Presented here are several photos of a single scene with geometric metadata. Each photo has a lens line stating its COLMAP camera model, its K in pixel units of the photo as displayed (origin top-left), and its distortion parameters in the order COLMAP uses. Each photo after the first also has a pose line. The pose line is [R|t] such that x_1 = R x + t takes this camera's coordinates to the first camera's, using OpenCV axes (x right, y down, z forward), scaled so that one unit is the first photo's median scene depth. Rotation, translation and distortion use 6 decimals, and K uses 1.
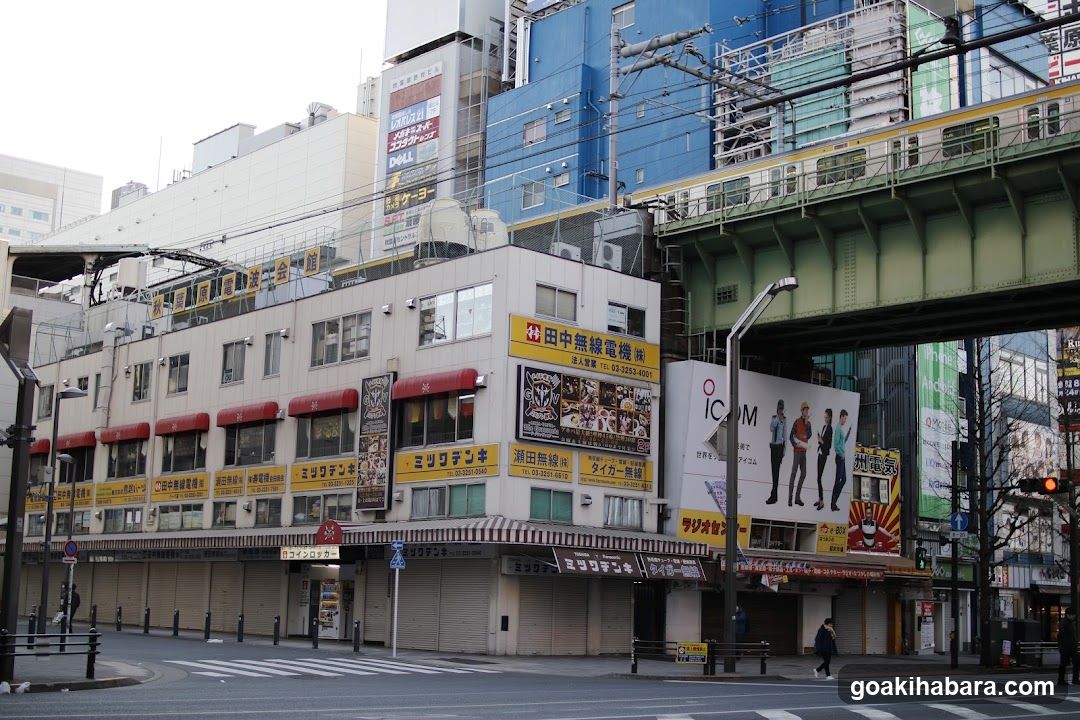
lens RADIAL K [[1451.0, 0, 540.0], [0, 1451.0, 360.0], [0, 0, 1]] dist [-0.011727, -0.012067]
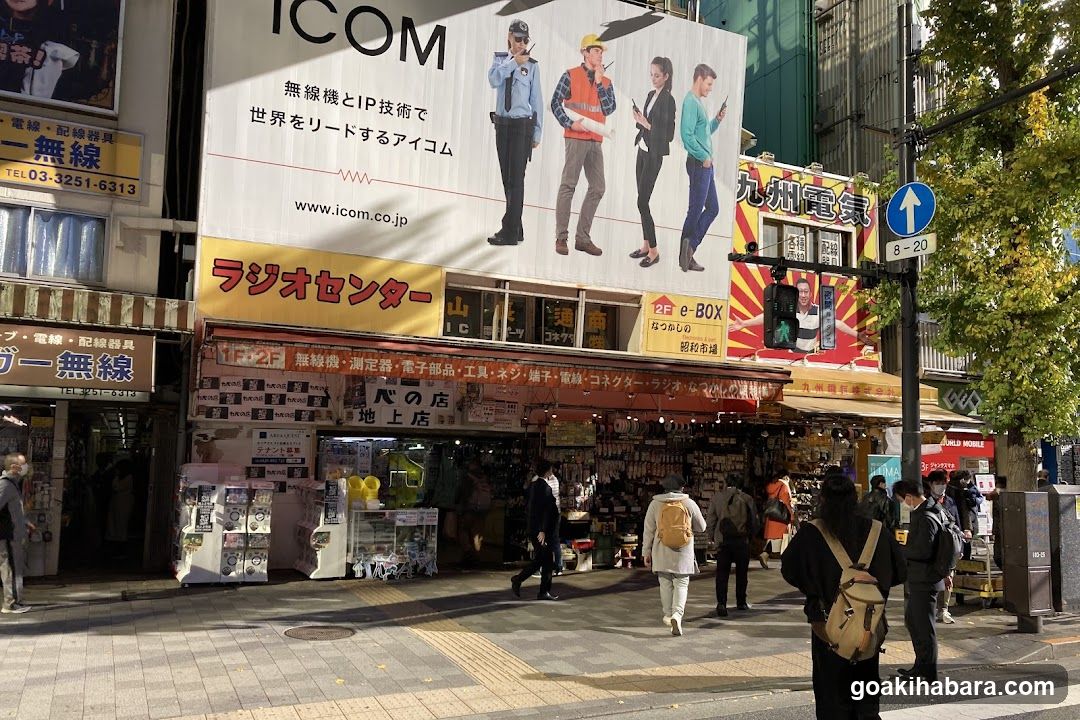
lens RADIAL K [[851.6, 0, 540.0], [0, 851.6, 360.0], [0, 0, 1]] dist [0.064741, 0.000307]
pose [[0.955368, -0.042175, -0.292393, 0.244209], [0.053951, 0.998020, 0.032323, 0.125321], [0.290451, -0.046656, 0.955752, 0.721413]]
